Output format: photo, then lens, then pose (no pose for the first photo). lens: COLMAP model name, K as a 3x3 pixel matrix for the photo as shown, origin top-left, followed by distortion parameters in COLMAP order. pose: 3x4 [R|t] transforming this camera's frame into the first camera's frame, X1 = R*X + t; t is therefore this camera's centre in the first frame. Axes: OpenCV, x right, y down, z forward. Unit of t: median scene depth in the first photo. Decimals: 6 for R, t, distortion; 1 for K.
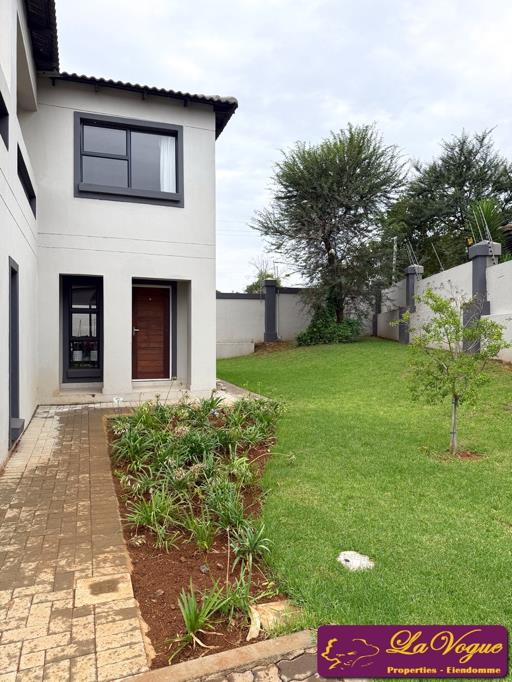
lens RADIAL K [[476.9, 0, 256.0], [0, 476.9, 341.0], [0, 0, 1]] dist [0.079049, -0.111498]
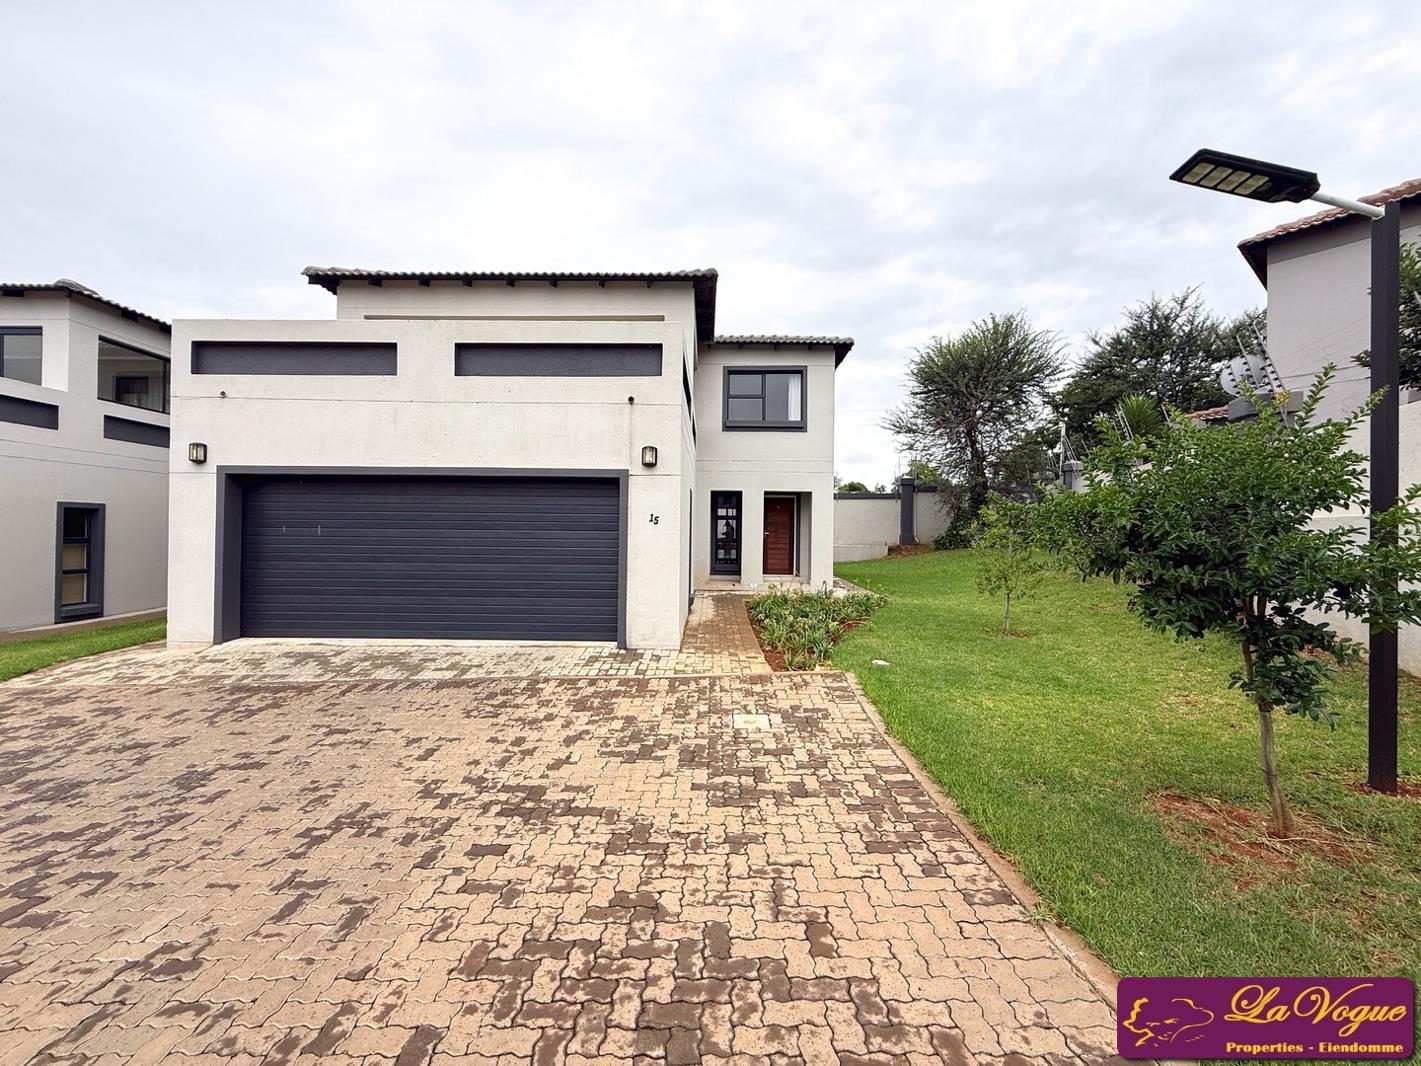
lens RADIAL K [[566.3, 0, 706.5], [0, 566.3, 532.3], [0, 0, 1]] dist [0.001706, -0.000294]
pose [[0.939489, 0.007445, -0.342497, 0.098060], [-0.013296, 0.999803, -0.014738, -0.002790], [0.342320, 0.018400, 0.939403, -0.403128]]
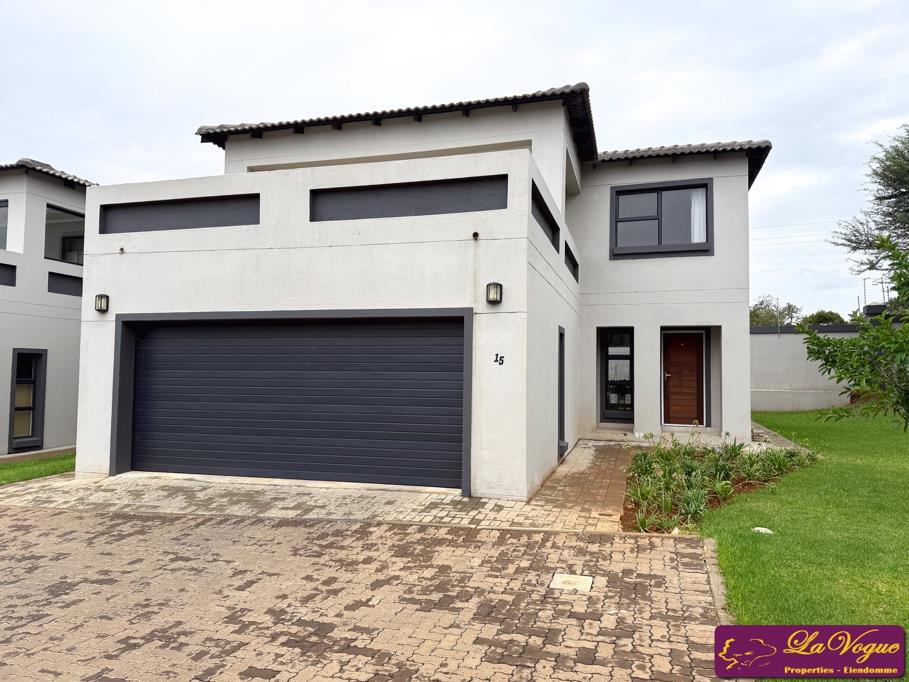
lens RADIAL K [[635.6, 0, 460.6], [0, 635.6, 347.6], [0, 0, 1]] dist [0.079049, -0.111498]
pose [[0.814485, -0.017253, -0.579928, 0.194338], [-0.016414, 0.998472, -0.052758, -0.002517], [0.579952, 0.052489, 0.812958, -0.395635]]
